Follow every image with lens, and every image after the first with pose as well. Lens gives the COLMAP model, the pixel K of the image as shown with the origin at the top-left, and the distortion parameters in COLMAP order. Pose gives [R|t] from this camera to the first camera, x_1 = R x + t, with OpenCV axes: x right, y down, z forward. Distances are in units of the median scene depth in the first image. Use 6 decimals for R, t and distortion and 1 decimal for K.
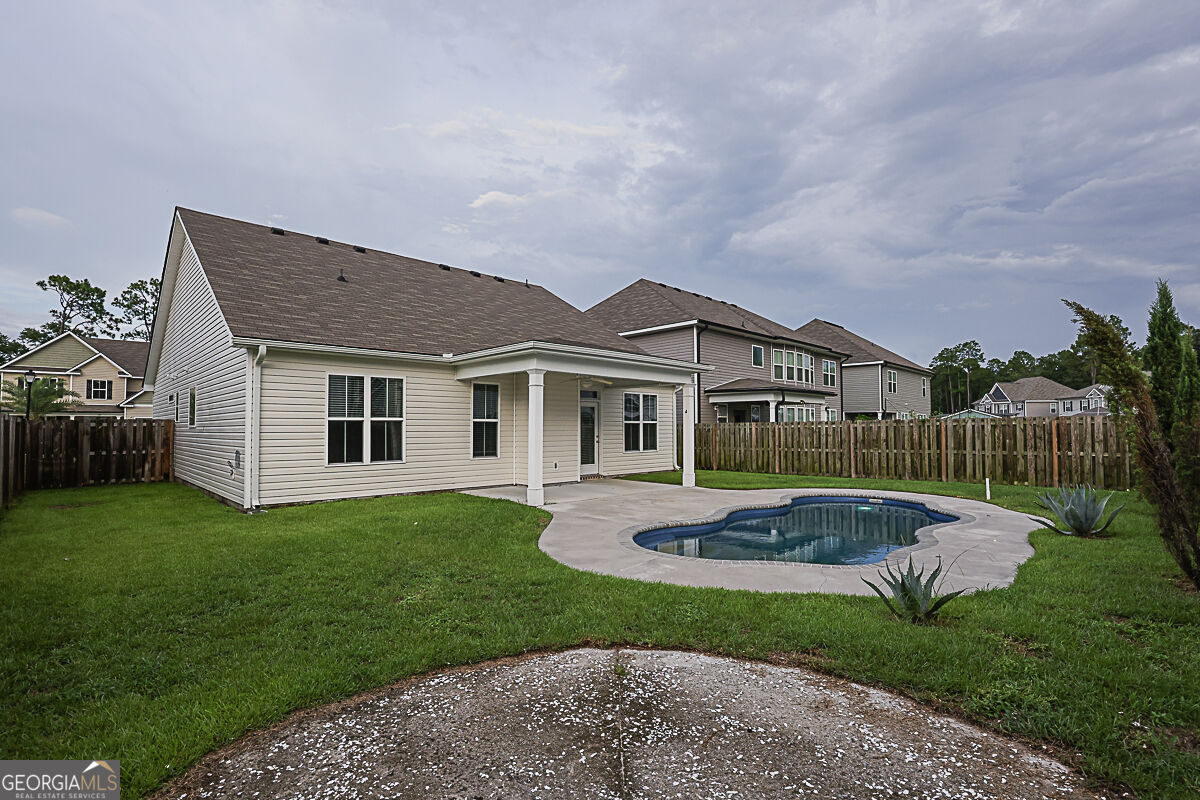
lens RADIAL K [[550.0, 0, 603.6], [0, 550.0, 406.2], [0, 0, 1]] dist [-0.017769, 0.000071]
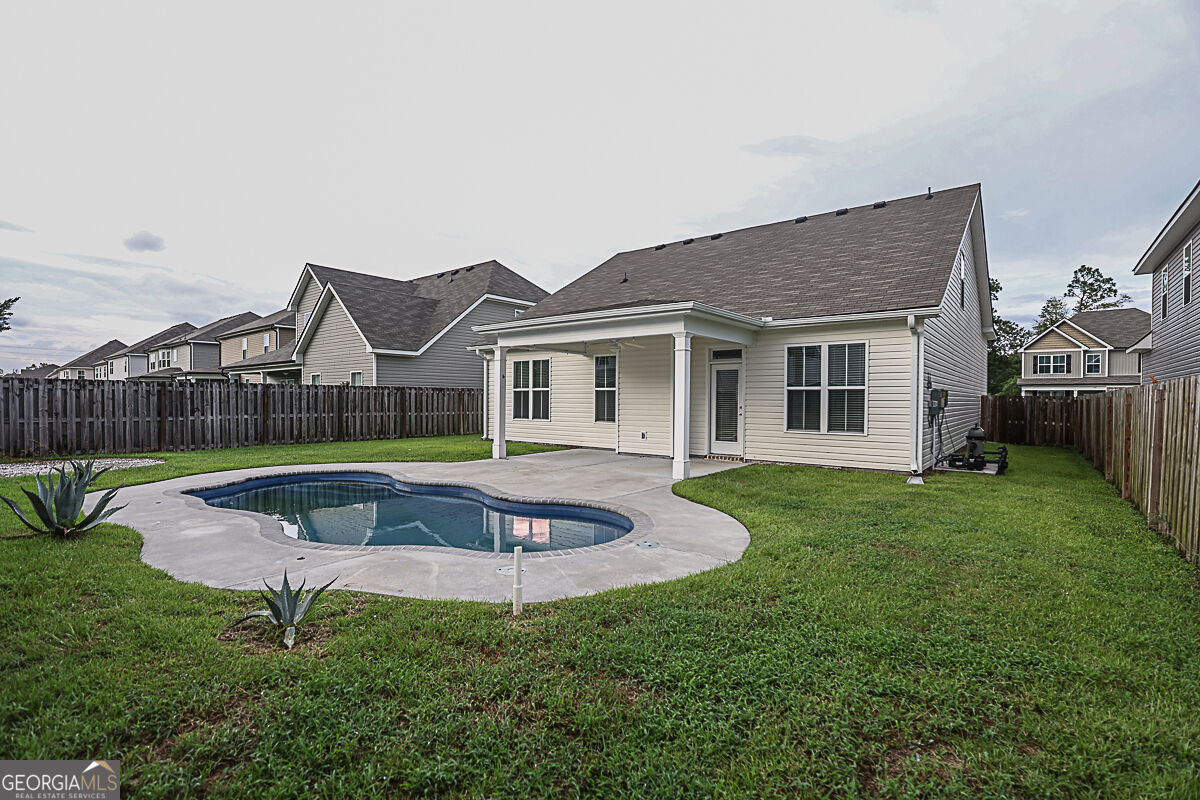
lens RADIAL K [[550.0, 0, 603.6], [0, 550.0, 406.2], [0, 0, 1]] dist [-0.017769, 0.000071]
pose [[0.128524, 0.018483, -0.991534, 0.749358], [0.035079, 0.999116, 0.023171, 0.029326], [0.991086, -0.037760, 0.127762, 0.725063]]
